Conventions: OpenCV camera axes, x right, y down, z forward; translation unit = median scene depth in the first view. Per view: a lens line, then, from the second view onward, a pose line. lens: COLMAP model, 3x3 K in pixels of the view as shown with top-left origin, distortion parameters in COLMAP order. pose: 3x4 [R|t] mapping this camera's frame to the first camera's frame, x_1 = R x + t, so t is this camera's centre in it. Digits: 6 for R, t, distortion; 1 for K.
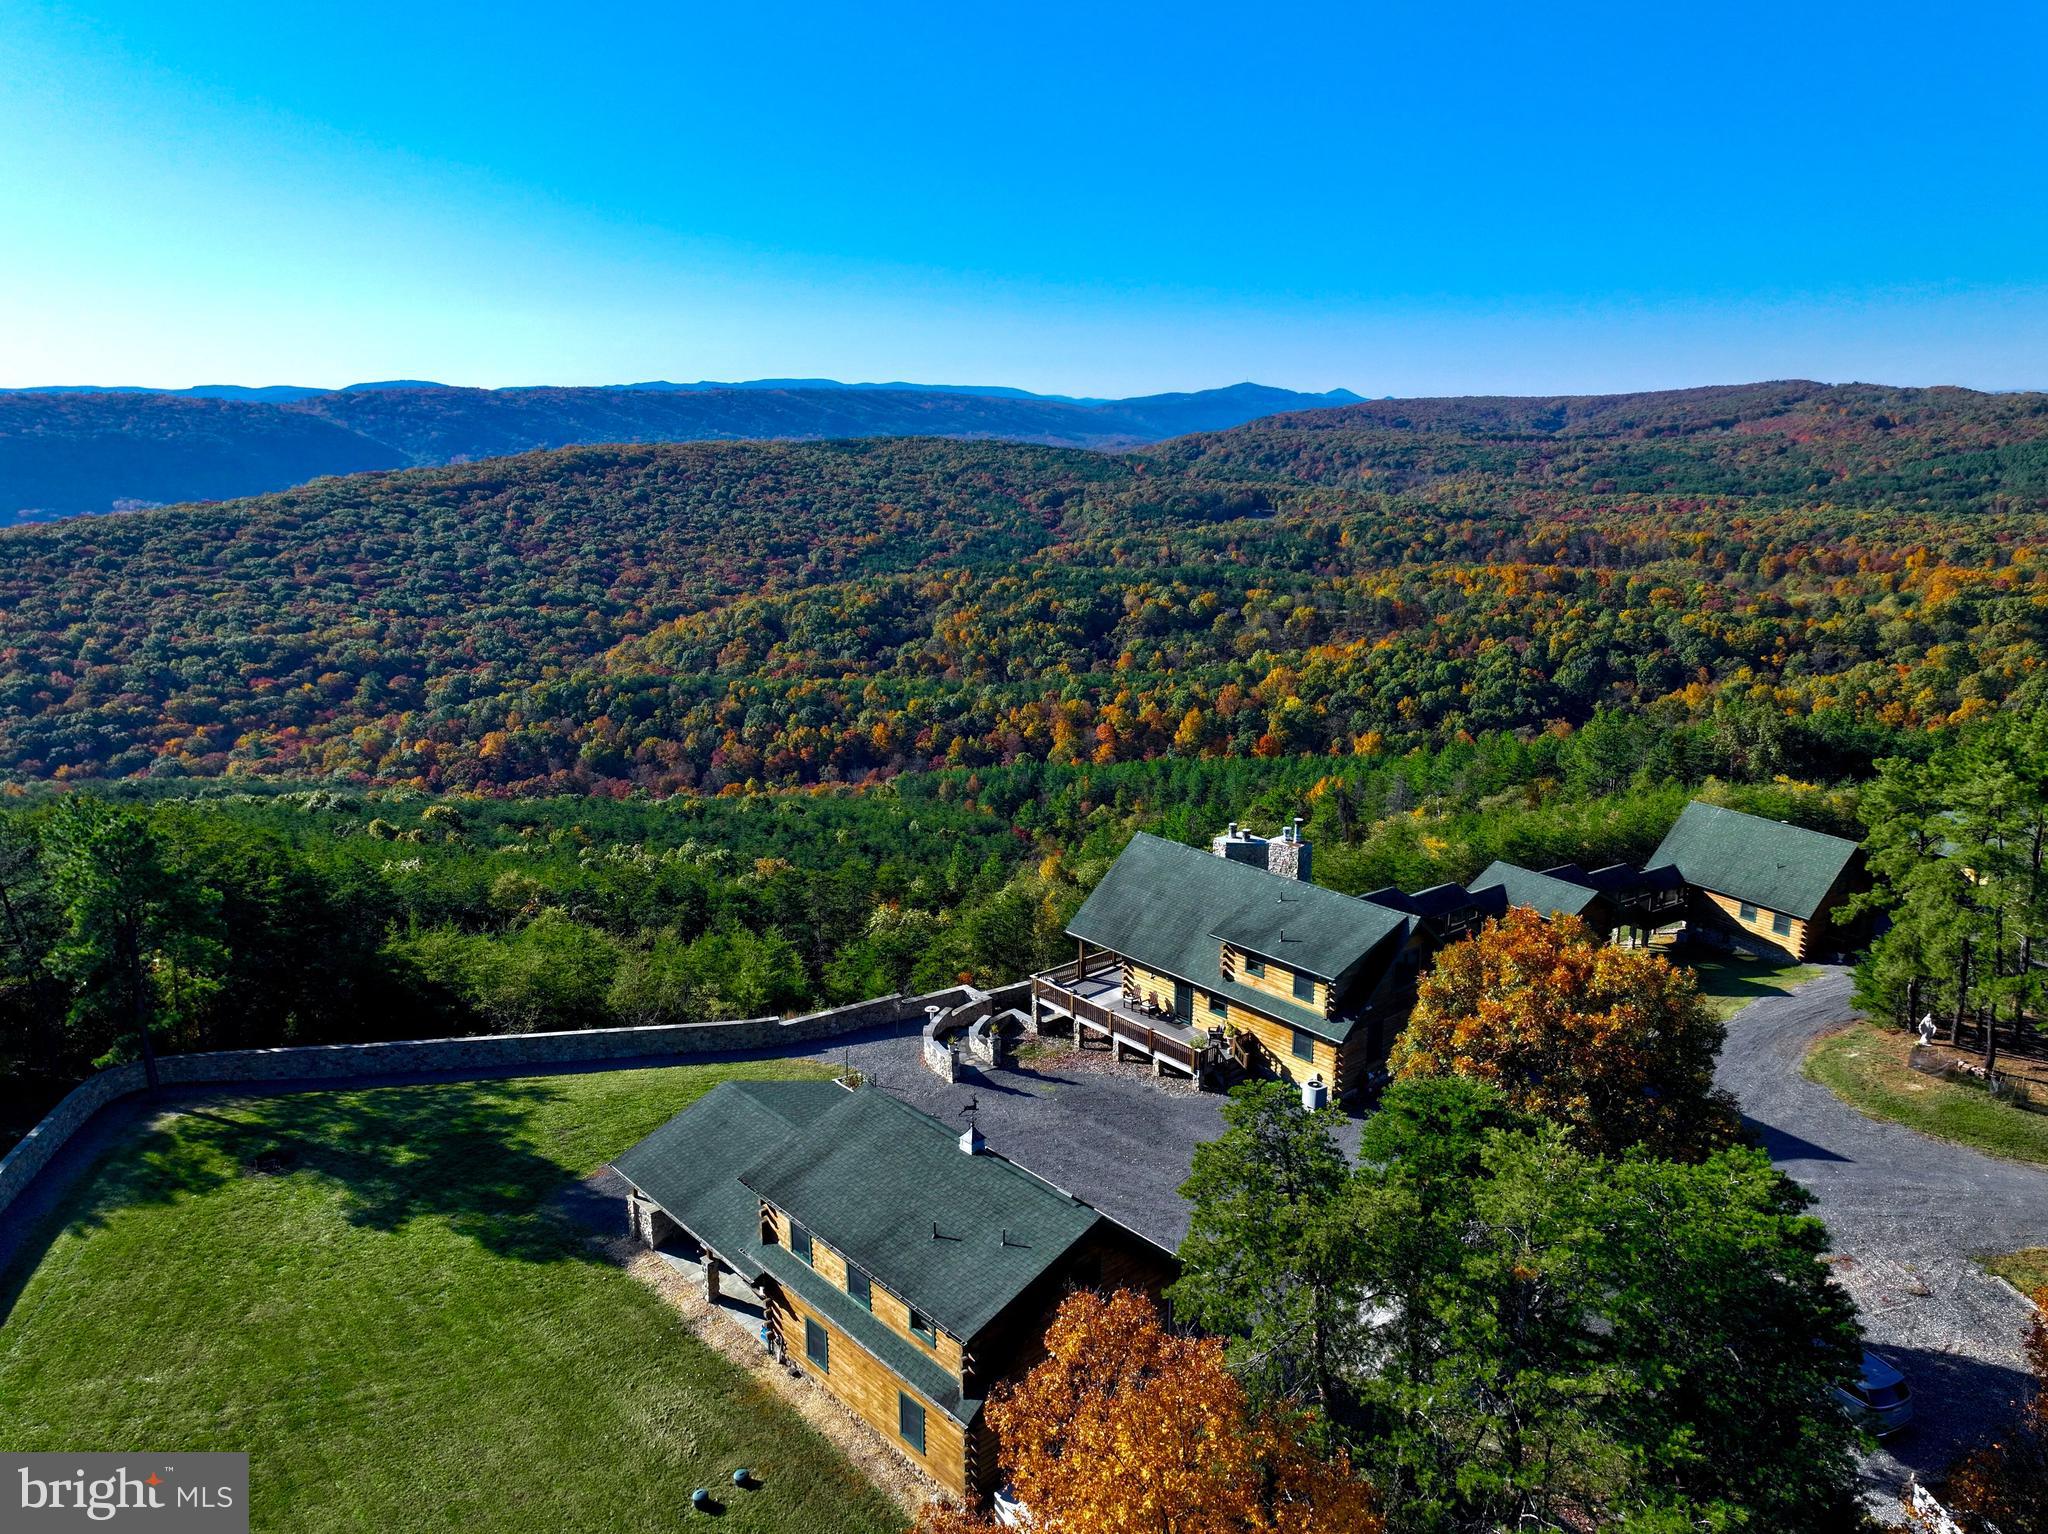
lens RADIAL K [[1444.9, 0, 1024.0], [0, 1444.9, 767.0], [0, 0, 1]] dist [0.006790, 0.005416]
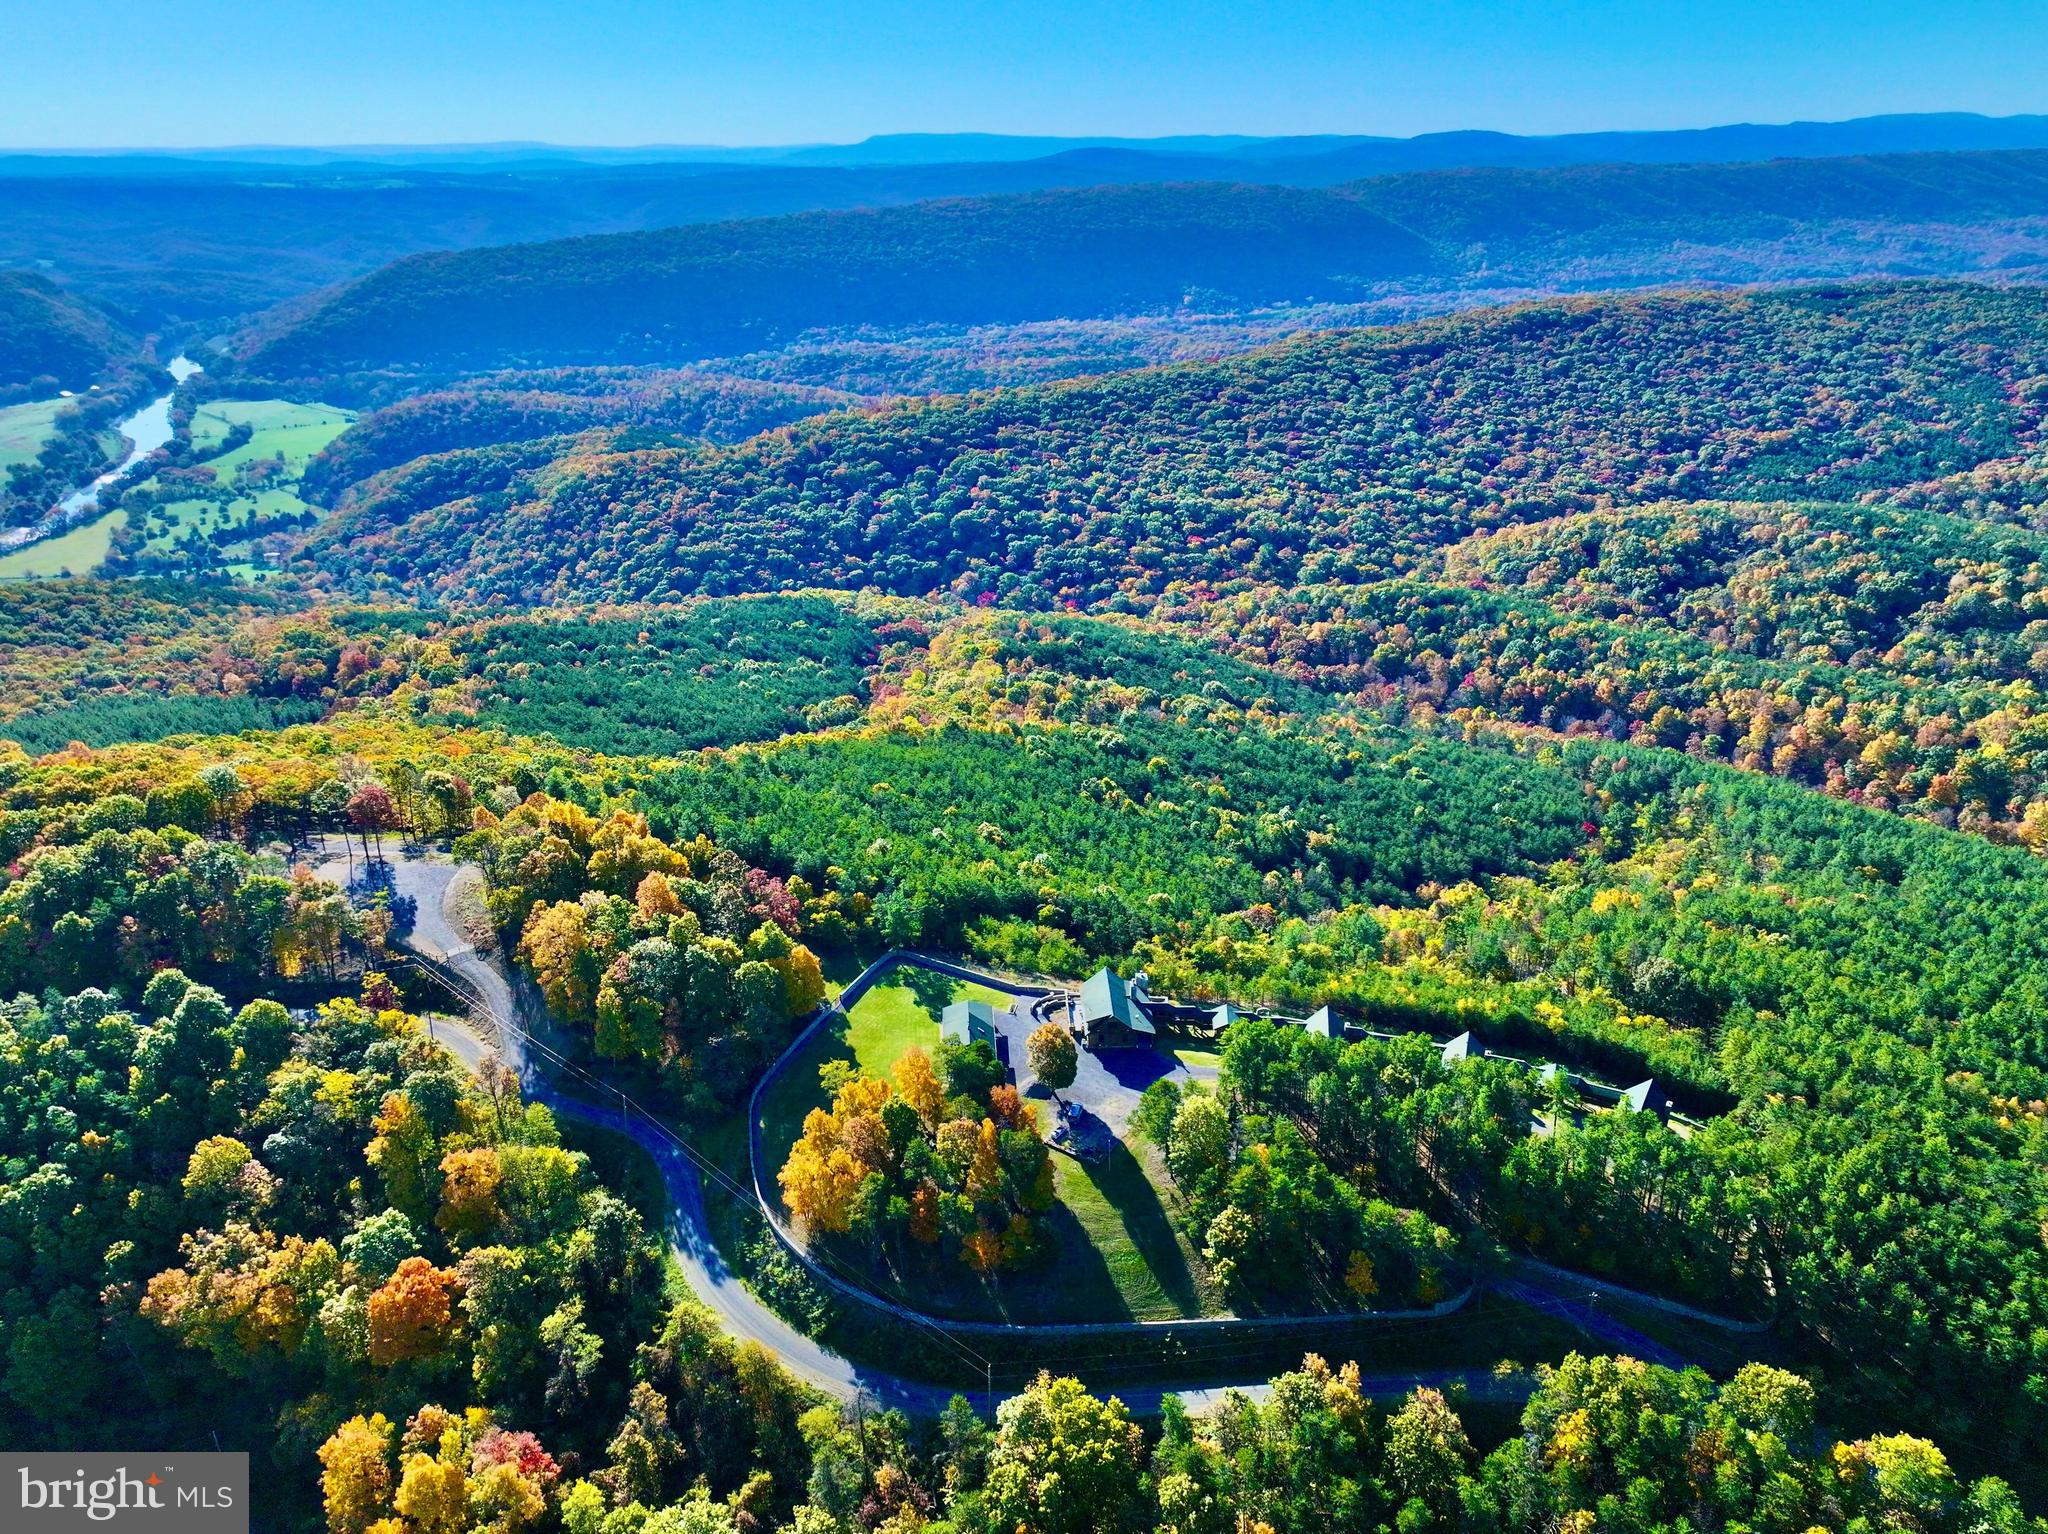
lens RADIAL K [[1449.3, 0, 1024.0], [0, 1449.3, 767.0], [0, 0, 1]] dist [-0.012980, 0.033266]
pose [[0.781917, 0.242031, -0.574480, 0.194758], [-0.143417, 0.966675, 0.212061, -0.123165], [0.606661, -0.083424, 0.790571, -0.208305]]
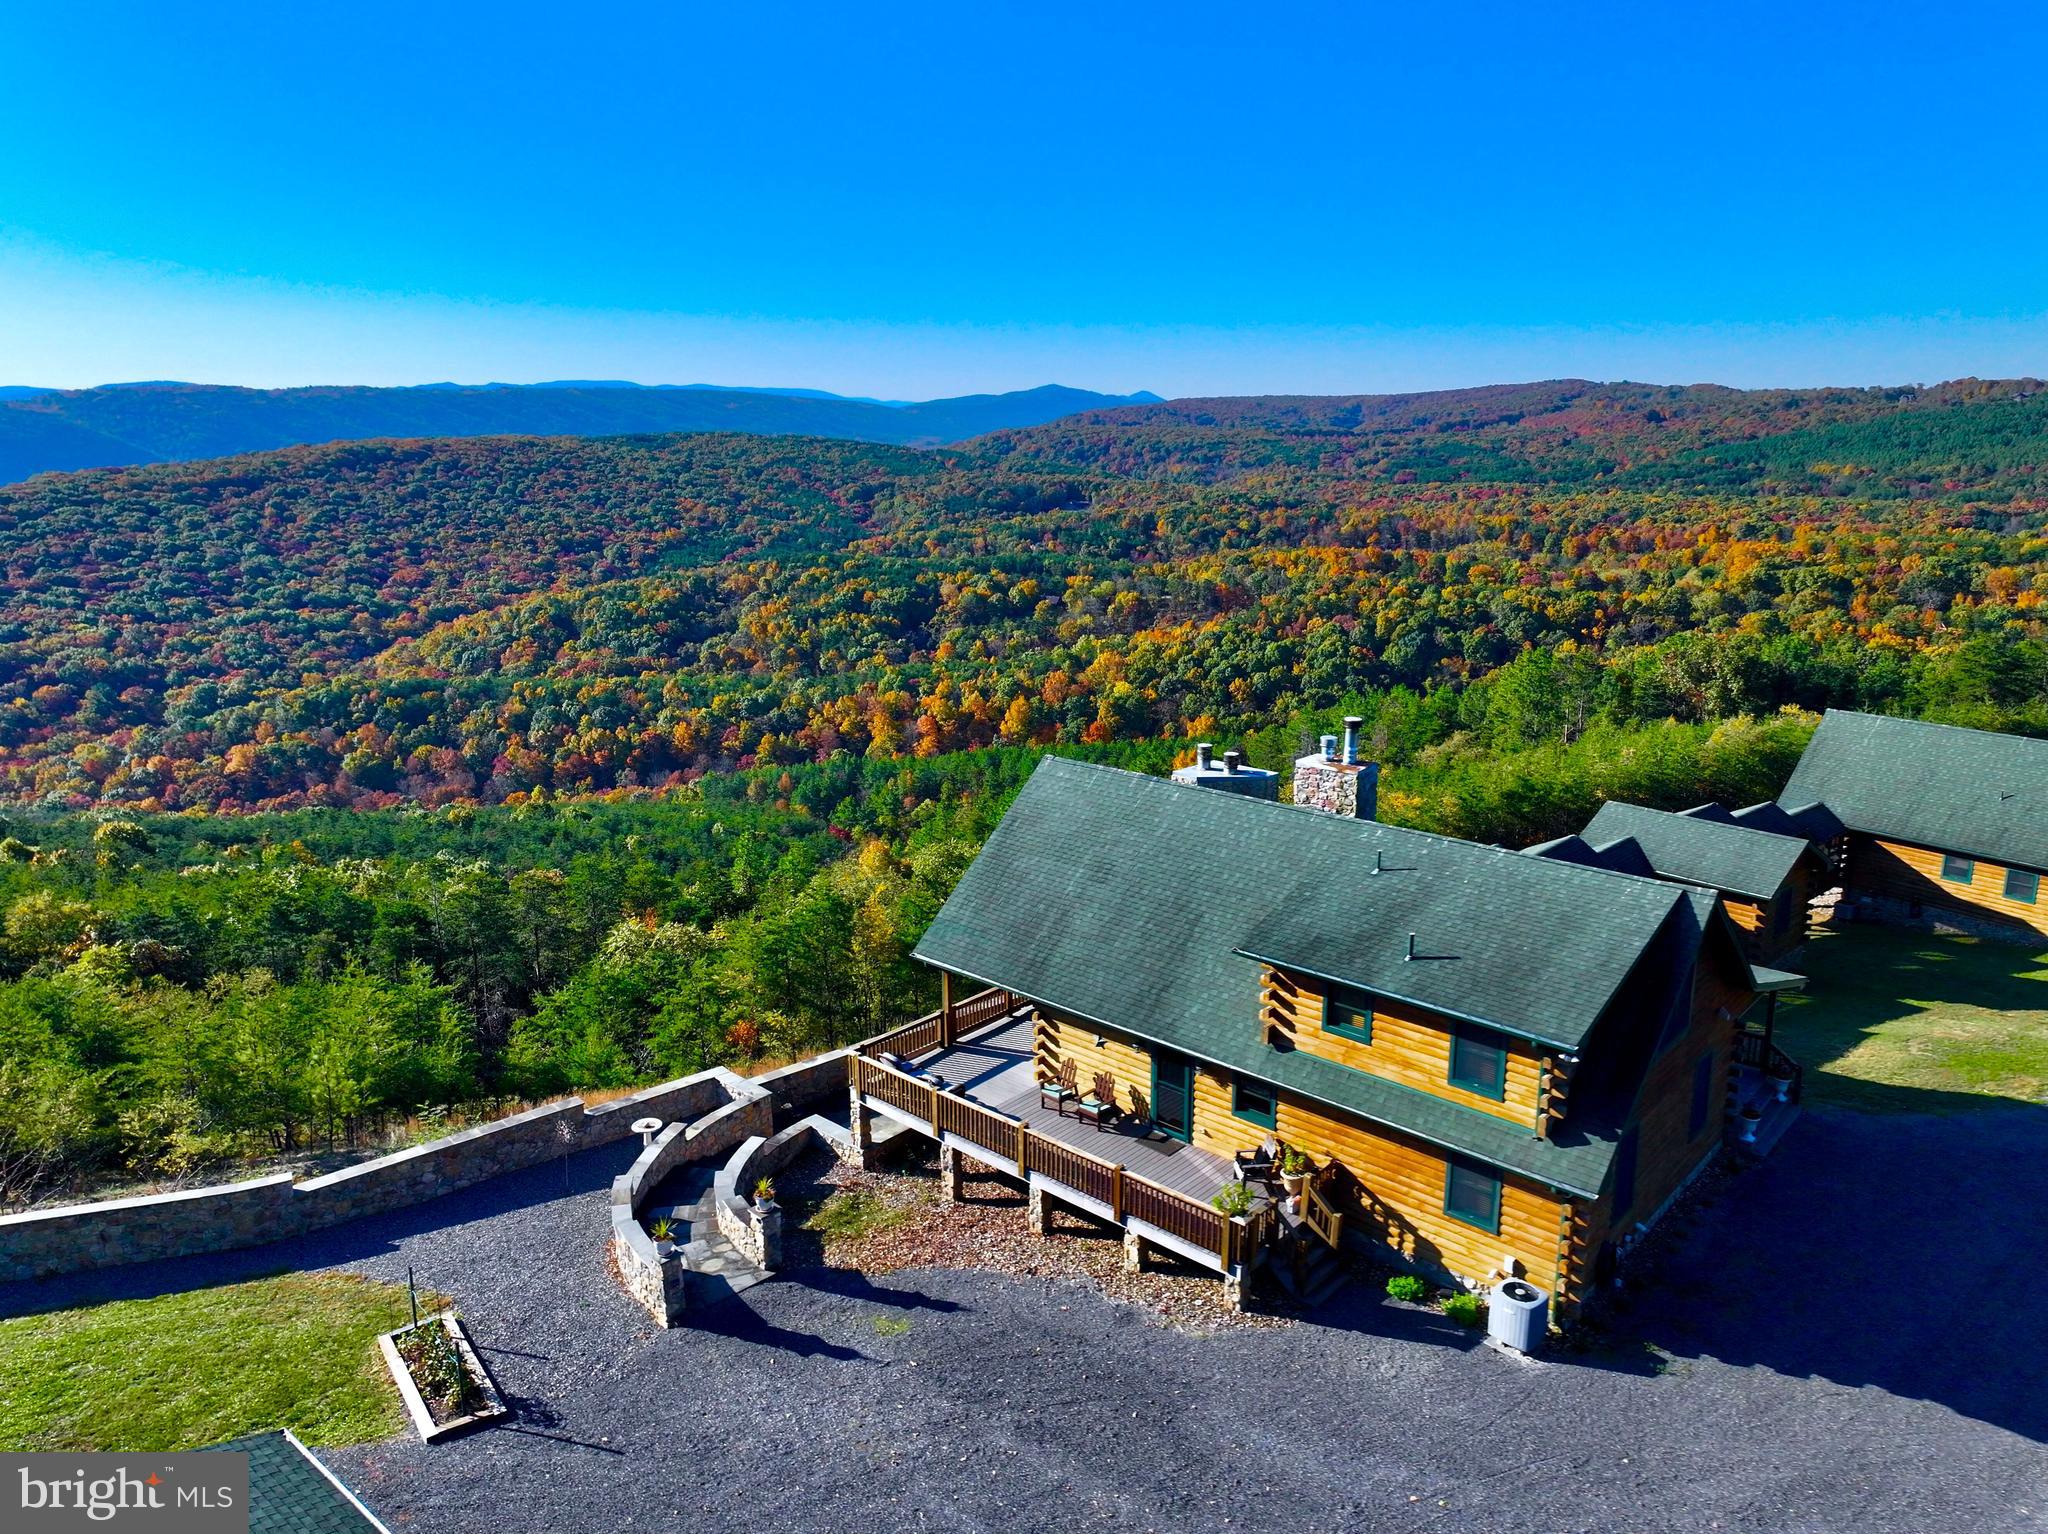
lens RADIAL K [[1449.3, 0, 1024.0], [0, 1449.3, 767.0], [0, 0, 1]] dist [-0.012980, 0.033266]
pose [[0.991671, -0.032525, 0.124620, 0.000602], [0.032815, 0.999461, -0.000275, 0.004832], [-0.124544, 0.004362, 0.992204, 0.047938]]
